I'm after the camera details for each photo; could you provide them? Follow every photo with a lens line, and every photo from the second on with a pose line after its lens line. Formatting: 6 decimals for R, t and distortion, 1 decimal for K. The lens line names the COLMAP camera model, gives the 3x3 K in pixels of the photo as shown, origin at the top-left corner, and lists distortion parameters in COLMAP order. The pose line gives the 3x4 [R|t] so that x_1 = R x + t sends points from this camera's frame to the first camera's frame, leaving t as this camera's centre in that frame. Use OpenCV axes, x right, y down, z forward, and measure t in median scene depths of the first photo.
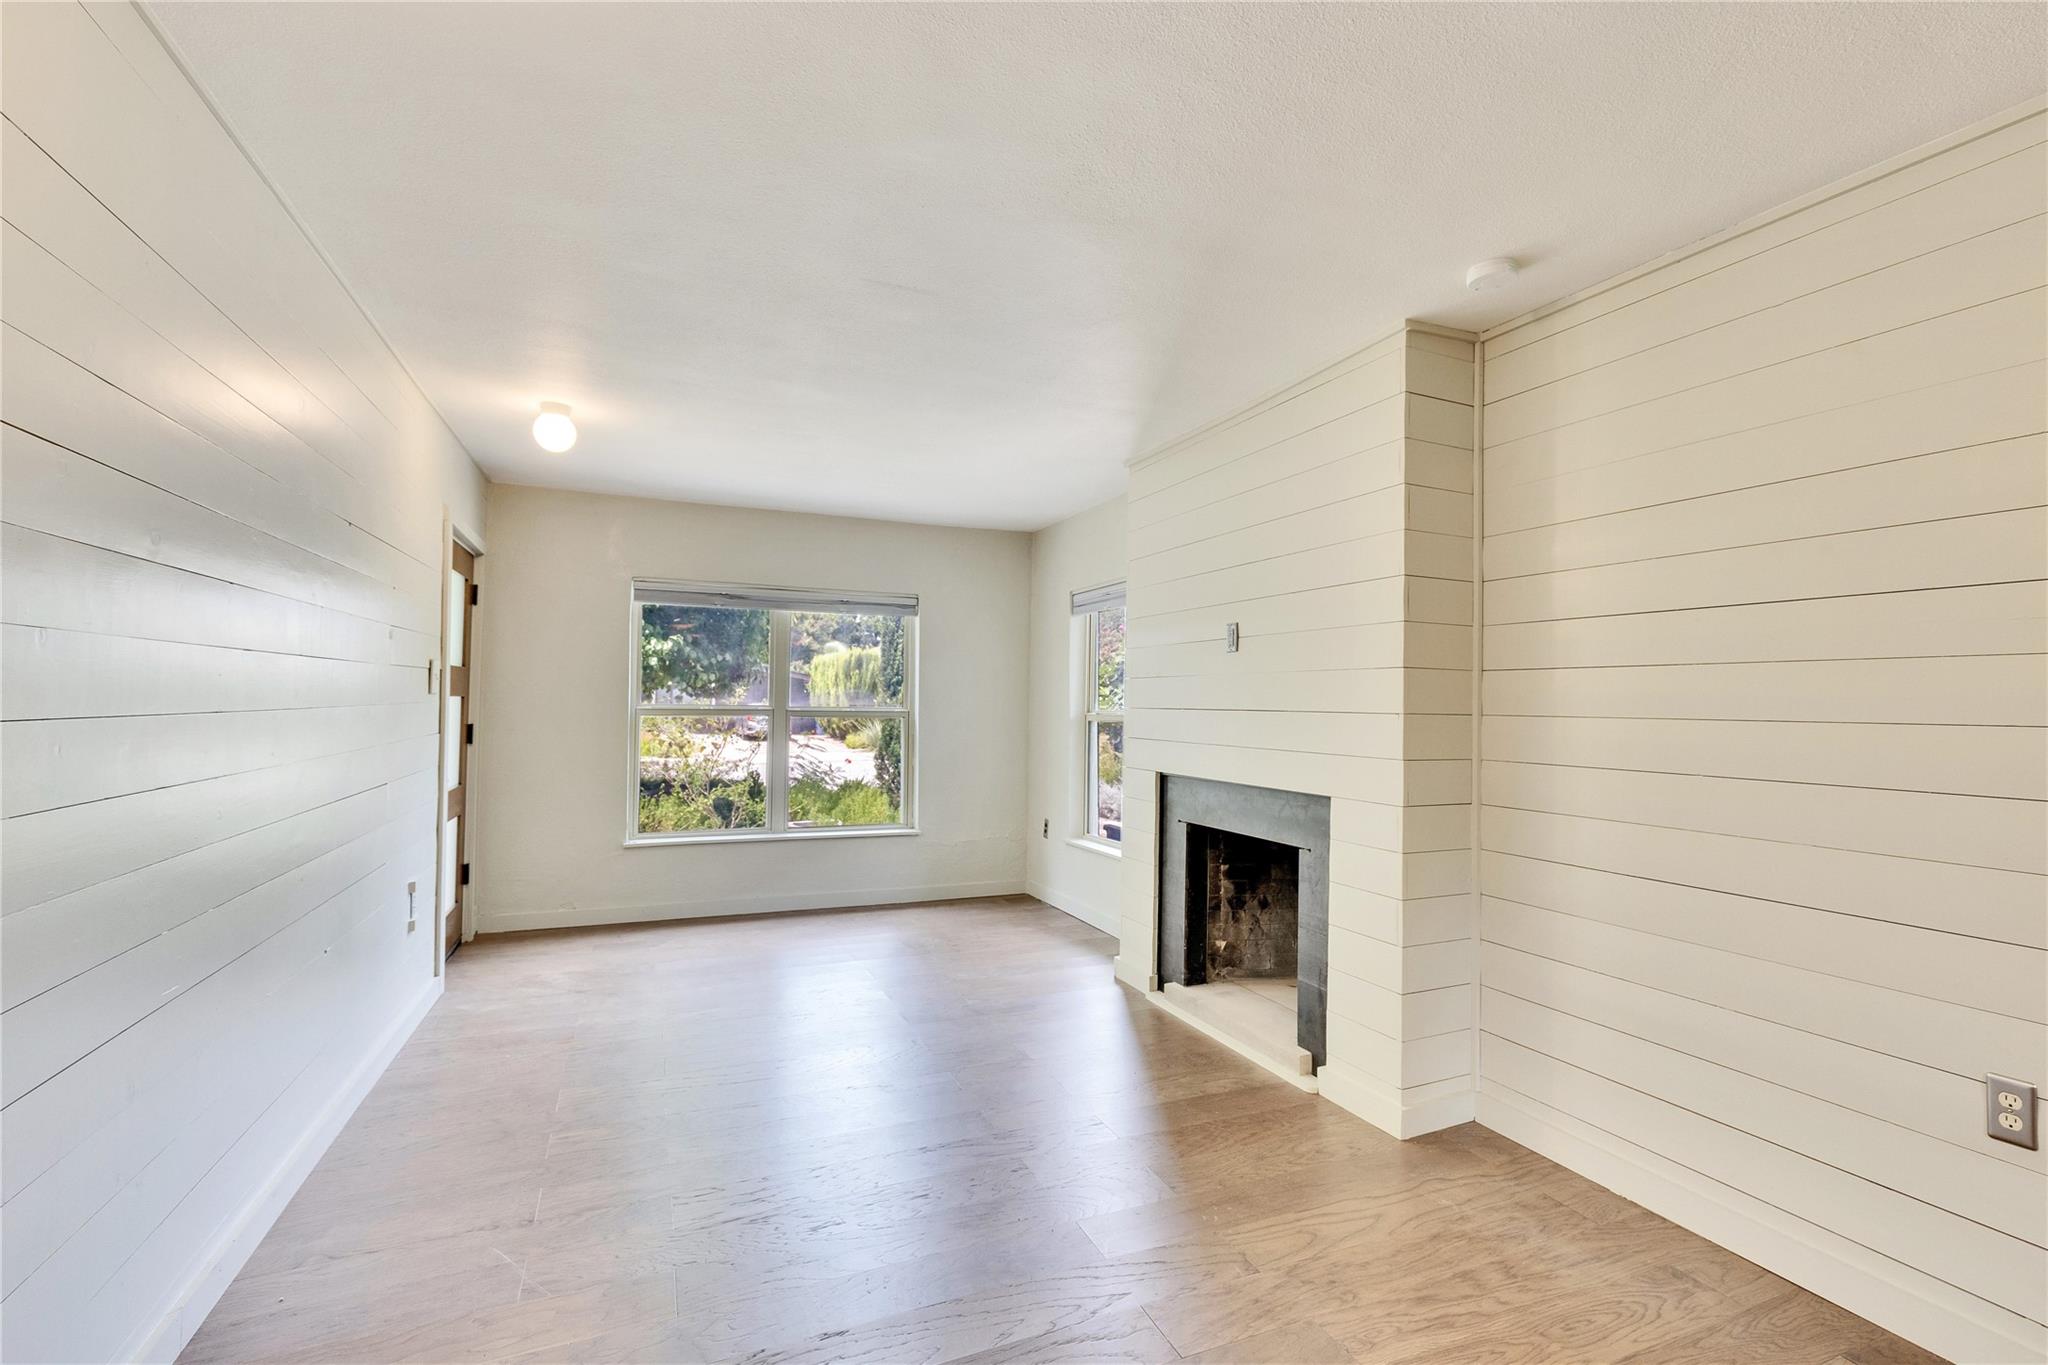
lens RADIAL K [[913.4, 0, 1036.0], [0, 913.4, 685.7], [0, 0, 1]] dist [0.006428, -0.001632]
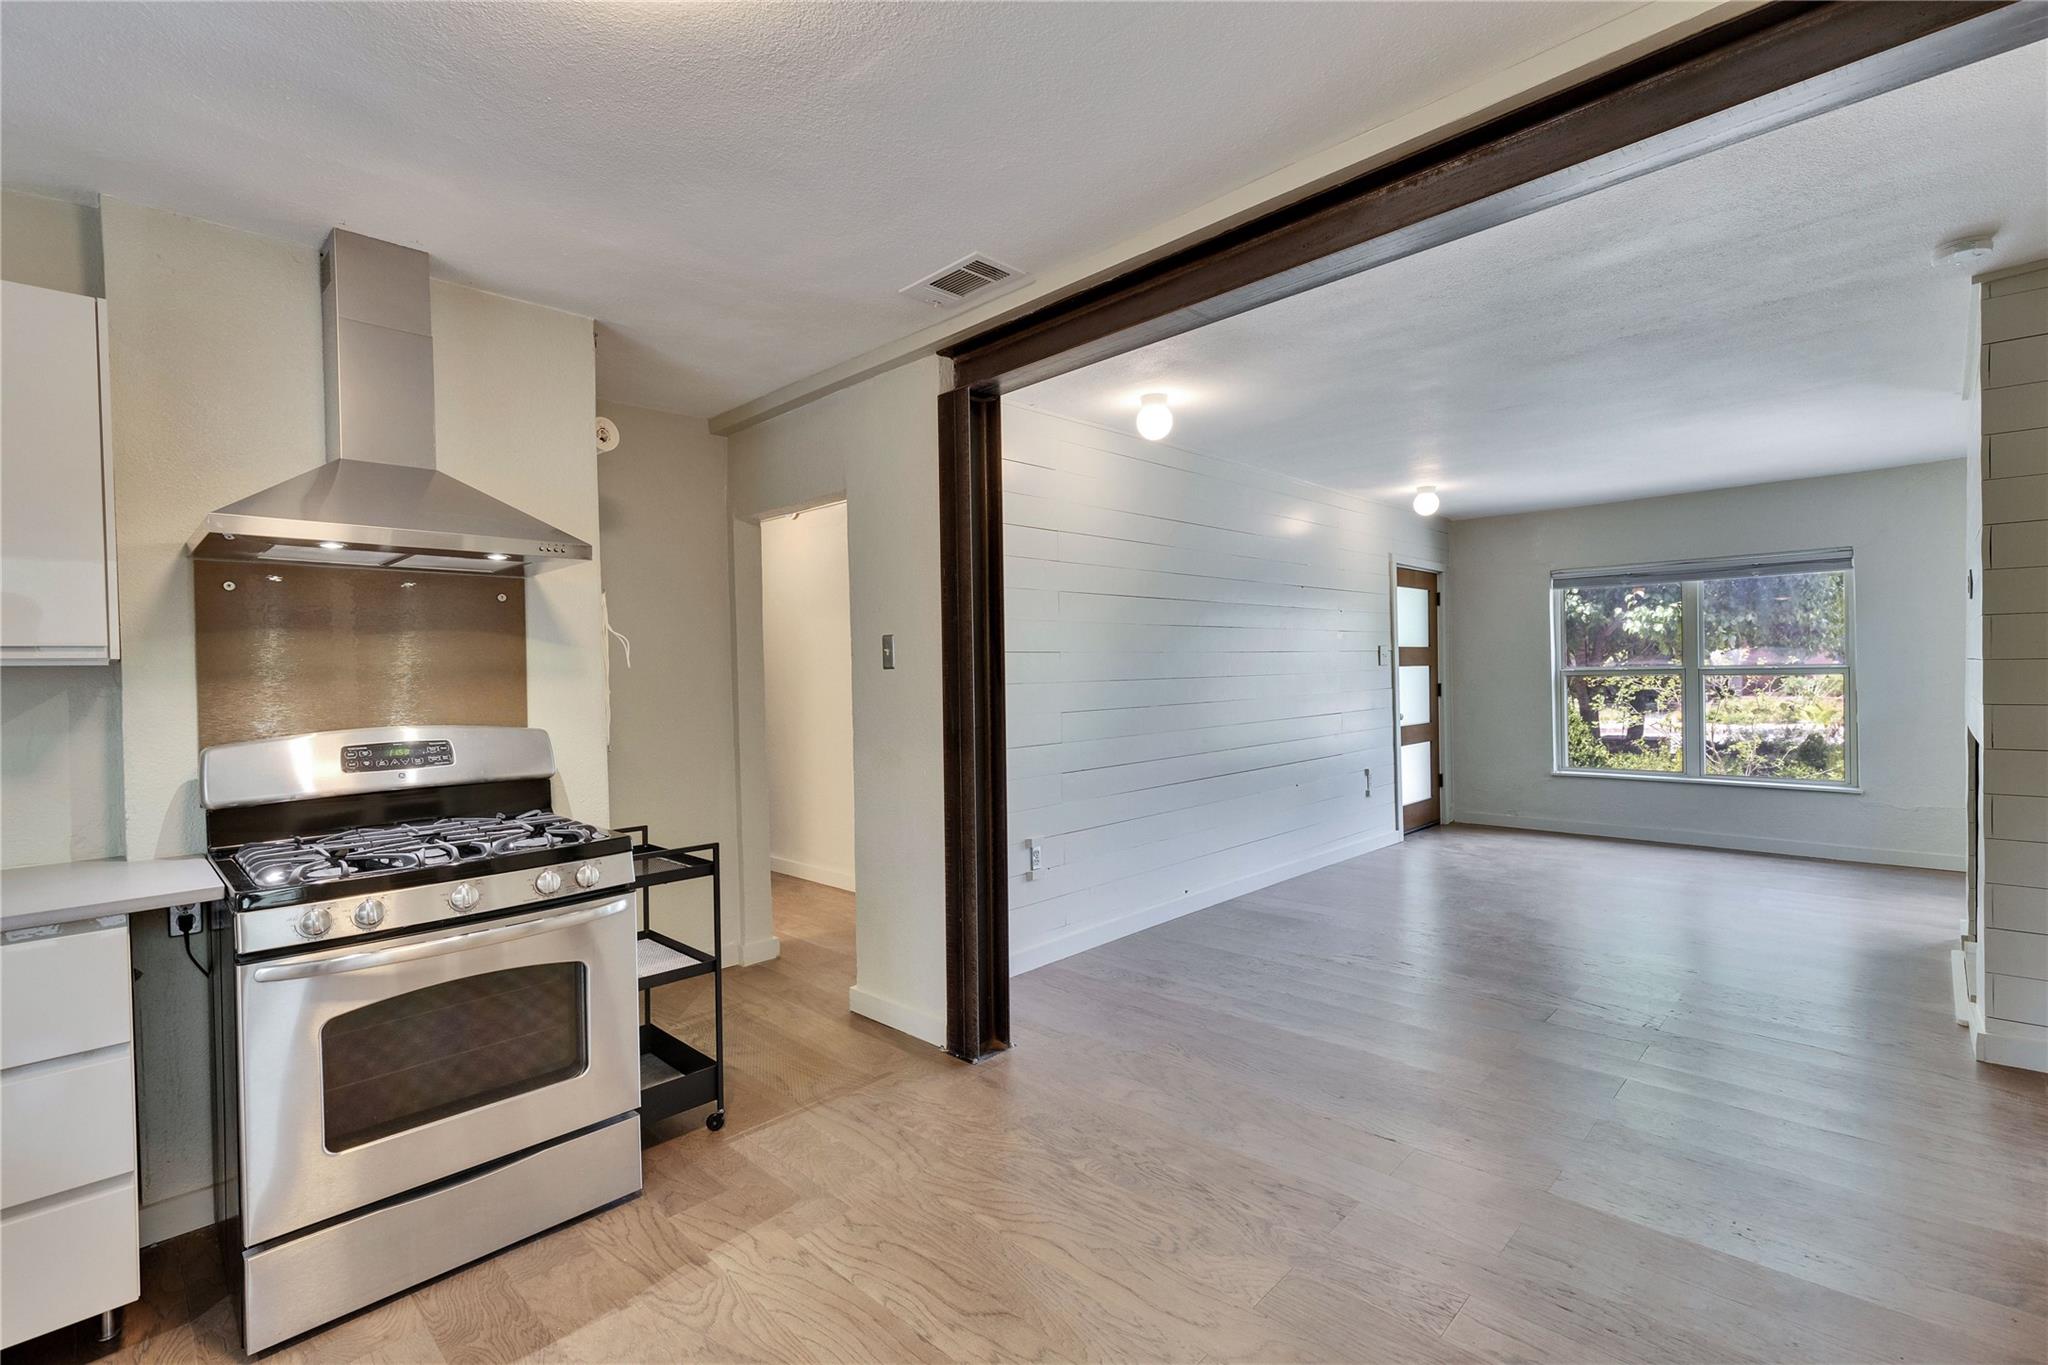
lens RADIAL K [[913.4, 0, 1026.7], [0, 913.4, 679.2], [0, 0, 1]] dist [0.006428, -0.001632]
pose [[0.380739, -0.014228, -0.924573, 0.542293], [0.041553, 0.999135, 0.001737, 0.003544], [0.923749, -0.039080, 0.381001, -0.230566]]
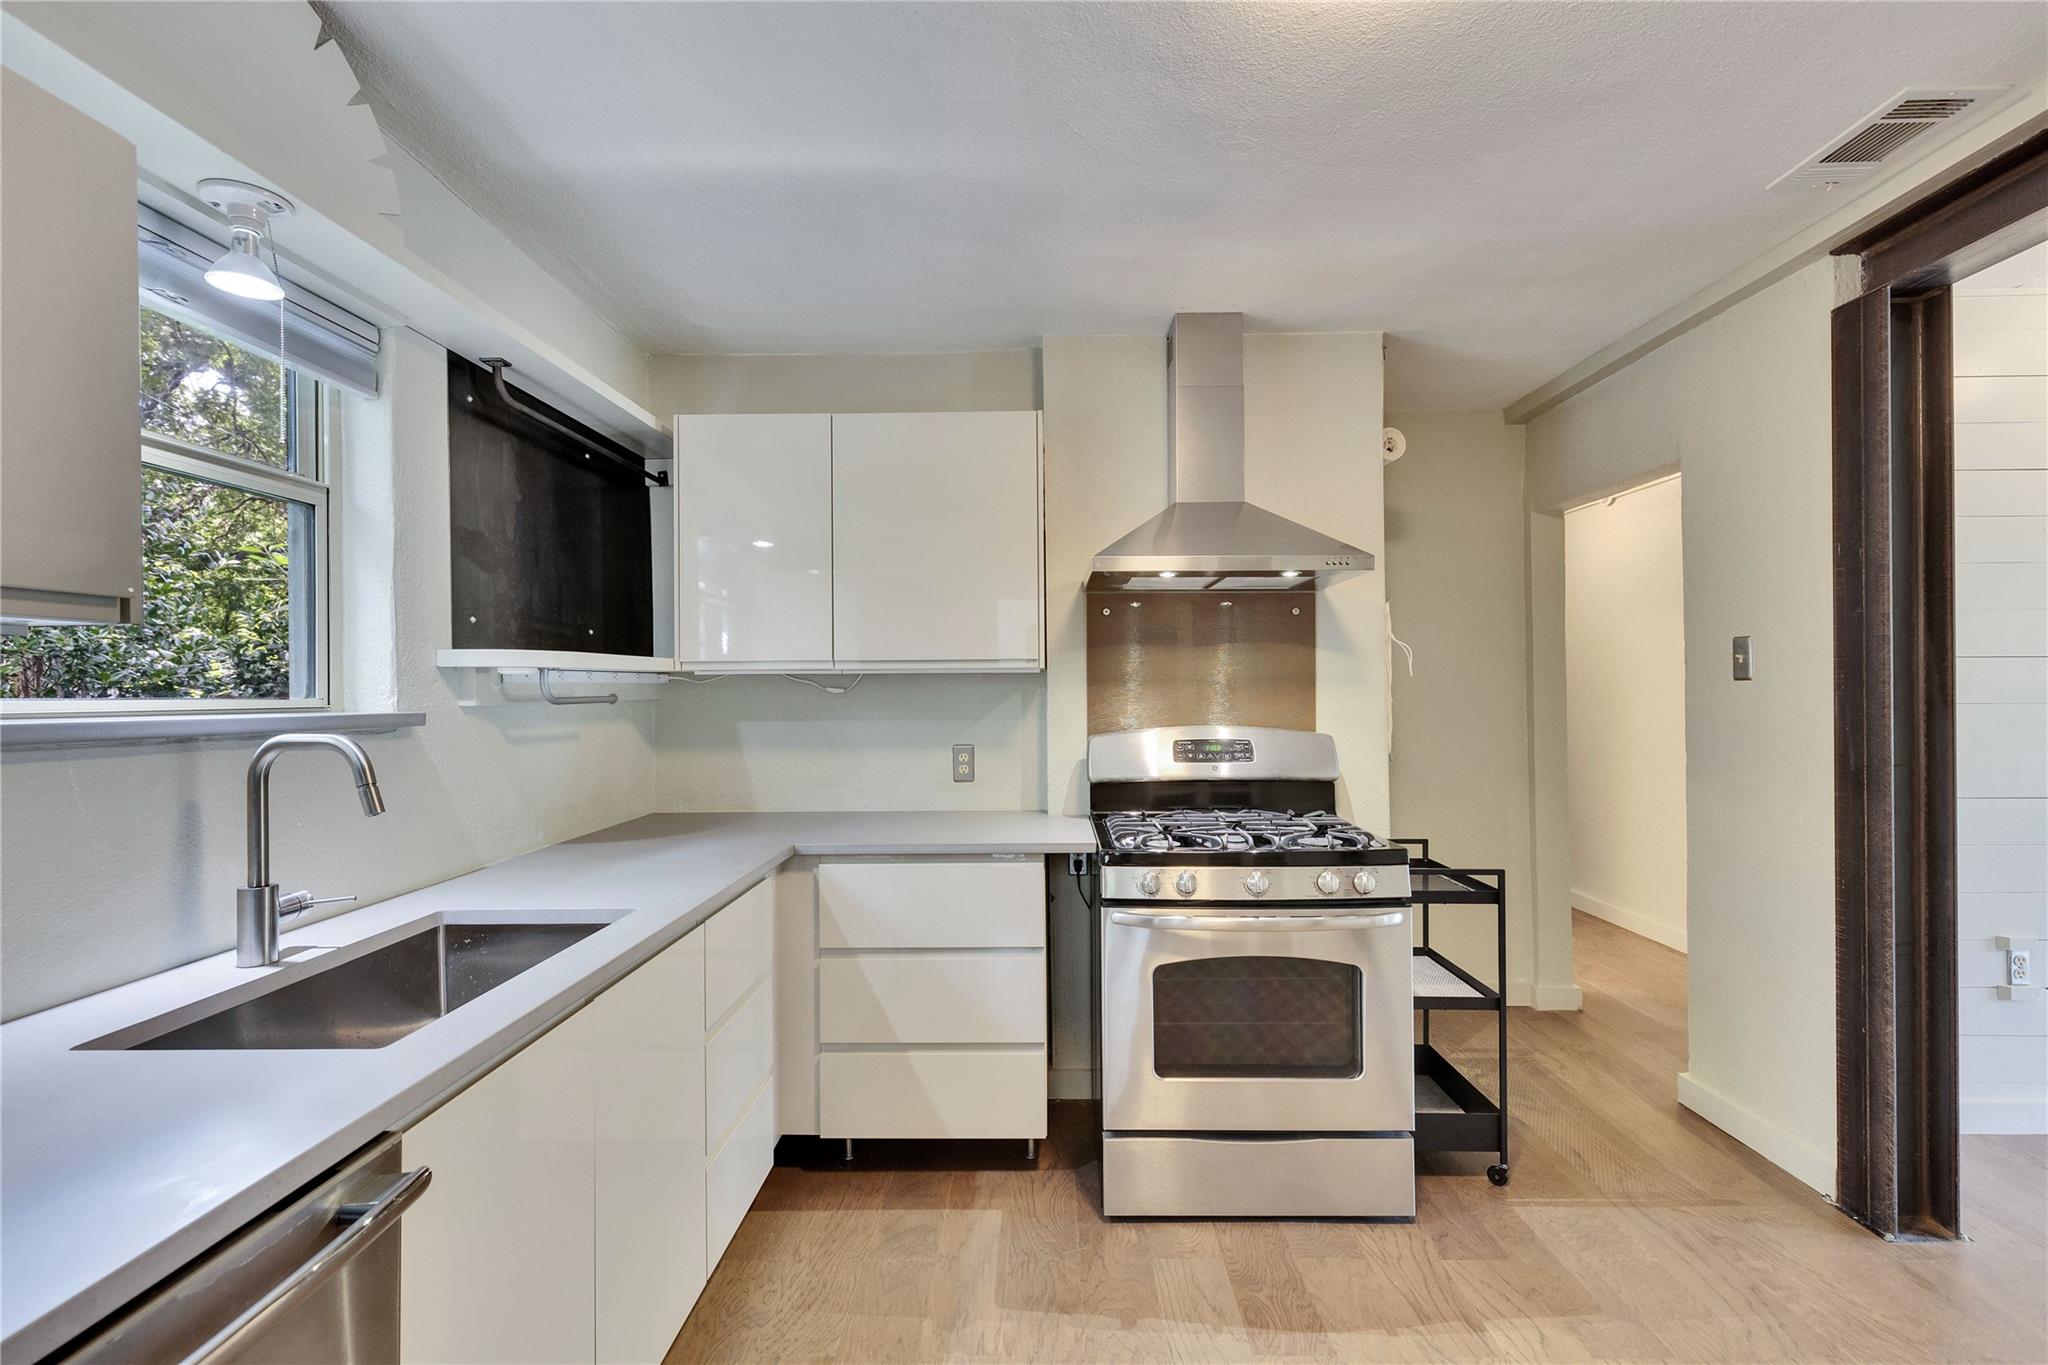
lens RADIAL K [[913.4, 0, 1034.5], [0, 913.4, 679.6], [0, 0, 1]] dist [0.006428, -0.001632]
pose [[-0.407336, -0.023221, -0.912983, 0.525880], [0.014219, 0.999394, -0.031763, 0.003414], [0.913168, -0.025920, -0.406759, -0.224588]]
